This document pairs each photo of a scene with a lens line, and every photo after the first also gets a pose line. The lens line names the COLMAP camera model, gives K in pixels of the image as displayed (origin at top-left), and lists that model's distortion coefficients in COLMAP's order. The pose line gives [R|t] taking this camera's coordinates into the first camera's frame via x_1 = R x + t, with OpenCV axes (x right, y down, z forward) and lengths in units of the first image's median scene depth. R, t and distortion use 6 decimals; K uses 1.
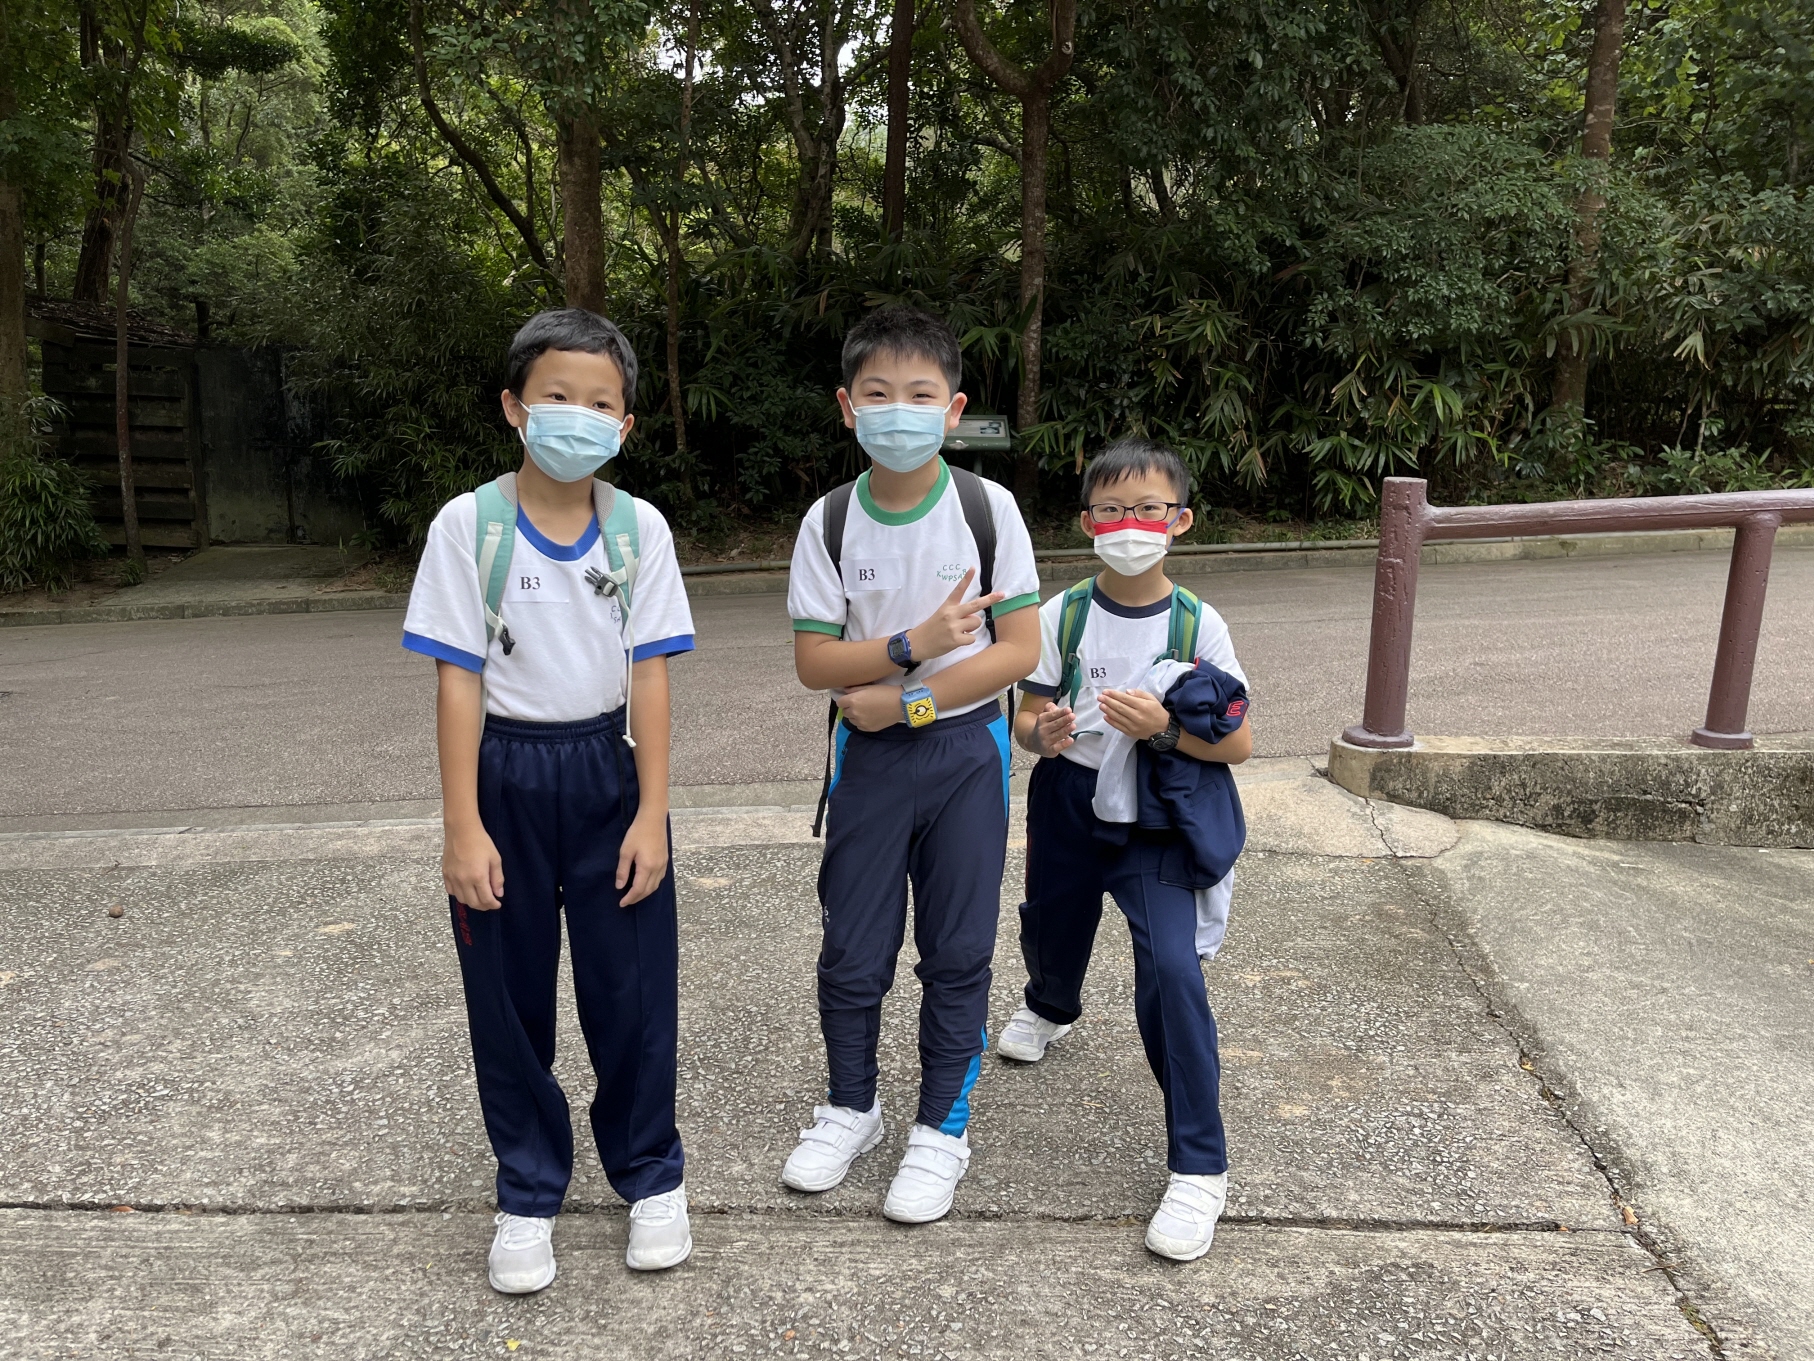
lens RADIAL K [[1308.9, 0, 907.0], [0, 1308.9, 680.5], [0, 0, 1]] dist [0.092664, -0.131613]
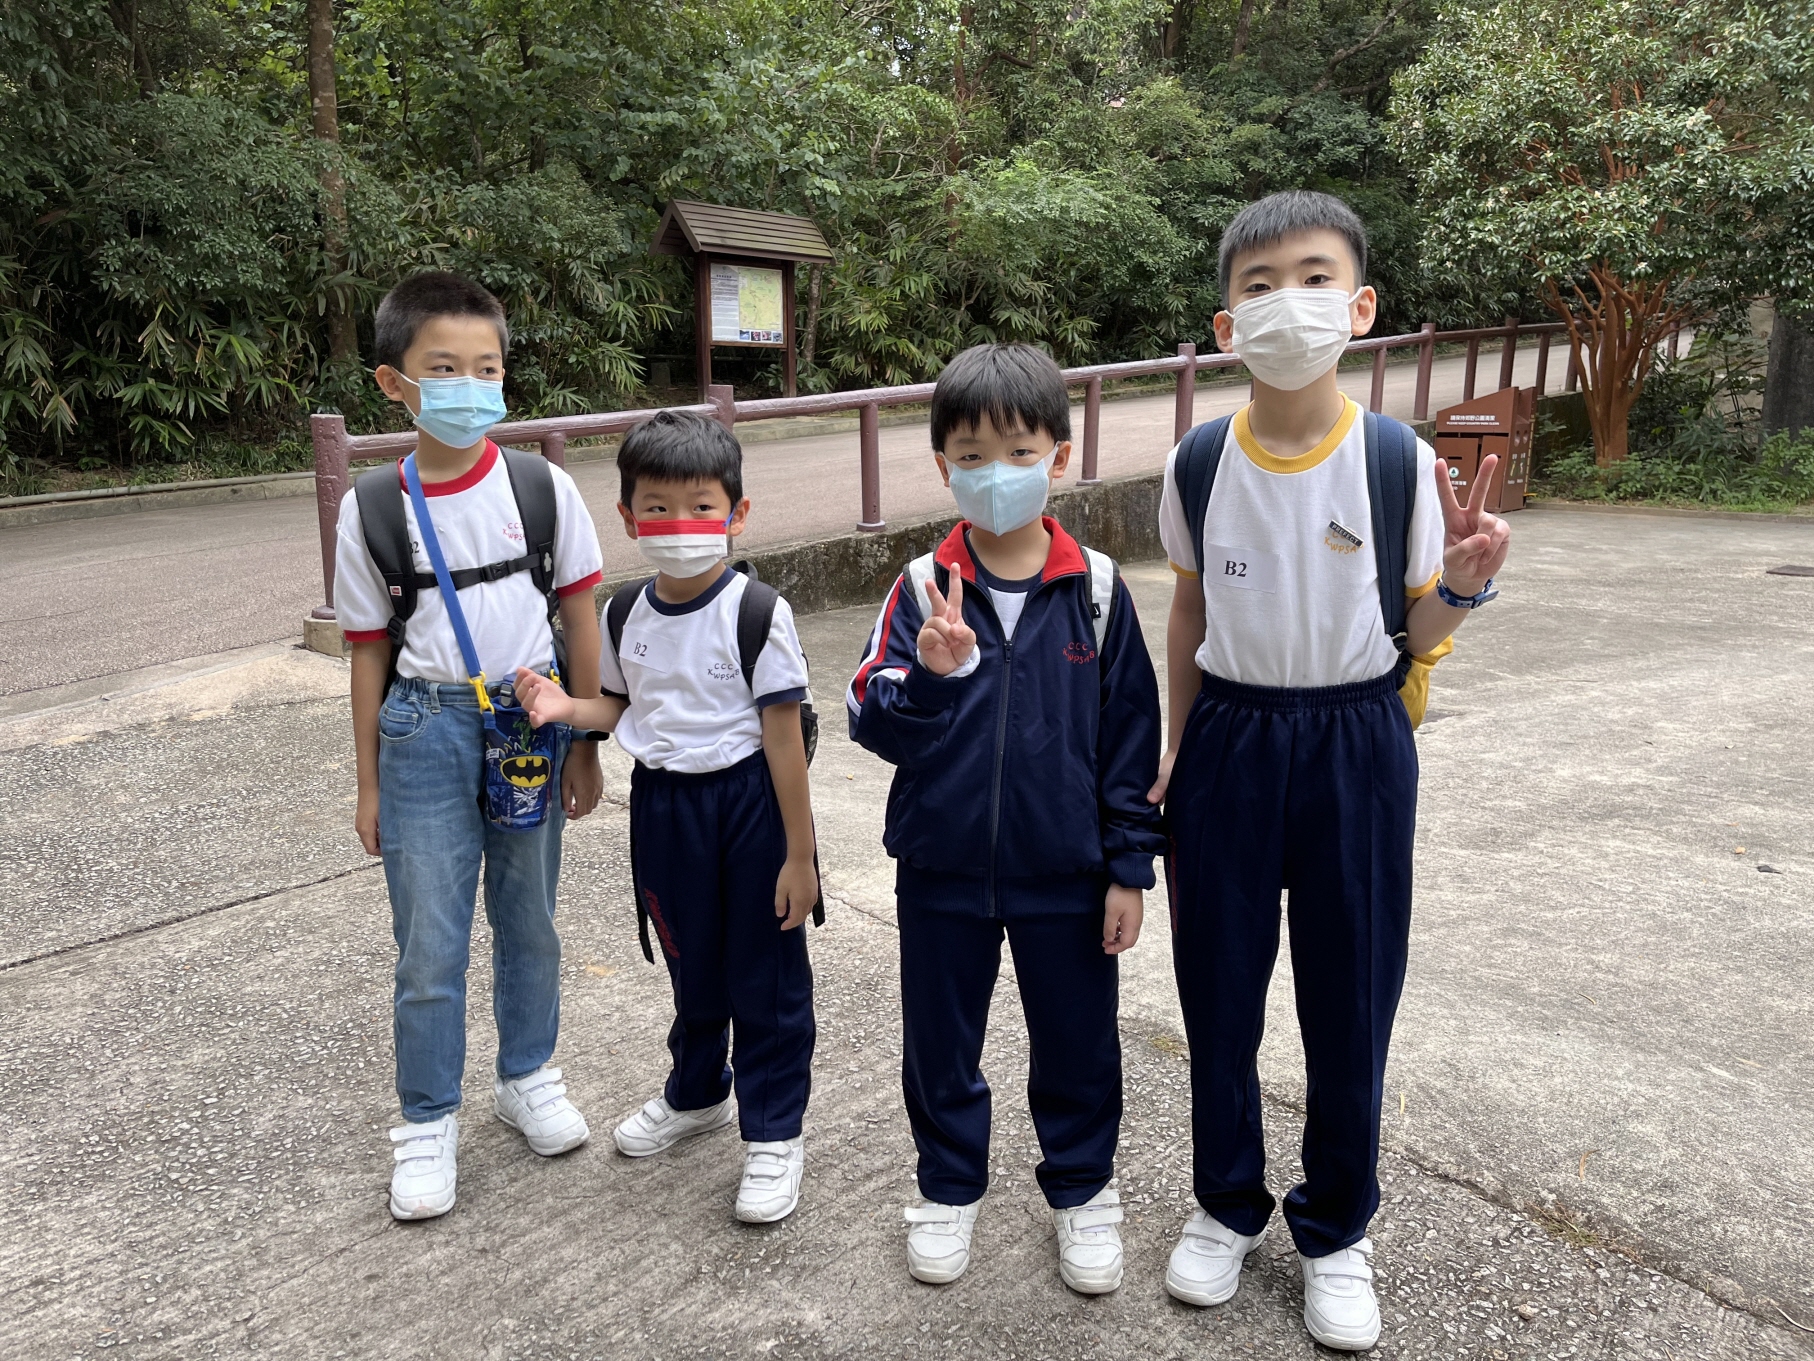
lens RADIAL K [[1308.9, 0, 907.0], [0, 1308.9, 680.5], [0, 0, 1]] dist [0.092664, -0.131613]
pose [[0.636139, -0.174777, 0.751518, -0.113589], [0.145393, 0.983711, 0.105706, 0.020225], [-0.757752, 0.042021, 0.651188, -0.112233]]
